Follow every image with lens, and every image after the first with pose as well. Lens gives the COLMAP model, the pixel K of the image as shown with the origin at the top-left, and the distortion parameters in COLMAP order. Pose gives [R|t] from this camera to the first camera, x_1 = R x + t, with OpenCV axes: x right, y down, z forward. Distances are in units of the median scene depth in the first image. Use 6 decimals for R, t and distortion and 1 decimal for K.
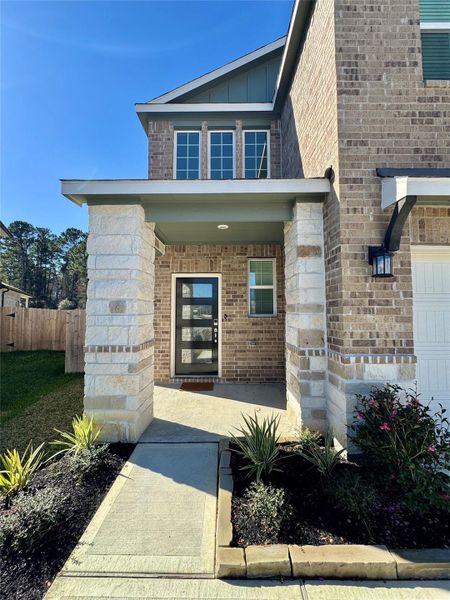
lens RADIAL K [[240.2, 0, 223.4], [0, 240.2, 299.5], [0, 0, 1]] dist [-0.005634, -0.000182]
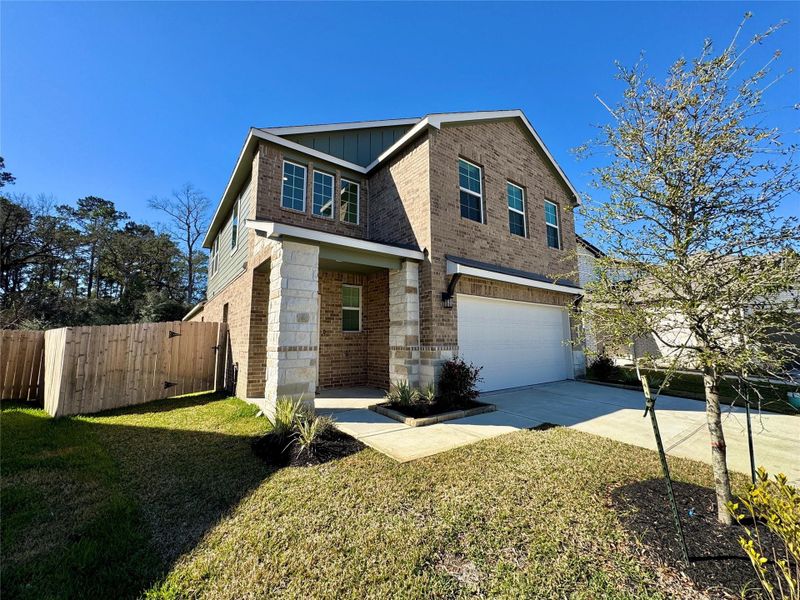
lens RADIAL K [[320.3, 0, 399.0], [0, 320.3, 299.3], [0, 0, 1]] dist [-0.005634, -0.000182]
pose [[0.800382, 0.073958, 0.594910, -1.120905], [-0.024294, 0.995547, -0.091079, 0.080436], [-0.598997, 0.058445, 0.798615, -0.812442]]
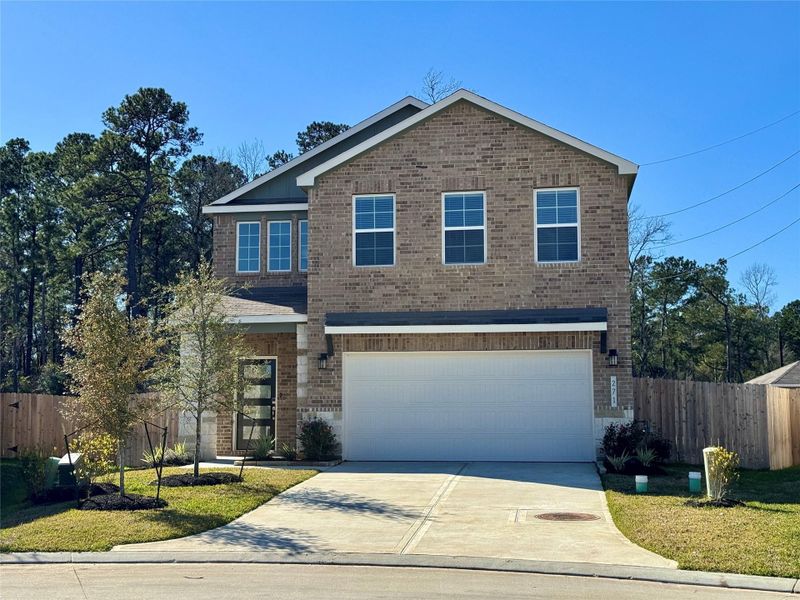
lens RADIAL K [[1063.0, 0, 400.0], [0, 1063.0, 300.0], [0, 0, 1]] dist [0.094967, 0.006653]
pose [[0.992199, -0.018124, -0.123342, 2.075620], [0.009758, 0.997631, -0.068092, -0.047631], [0.124284, 0.066357, 0.990025, -6.797494]]
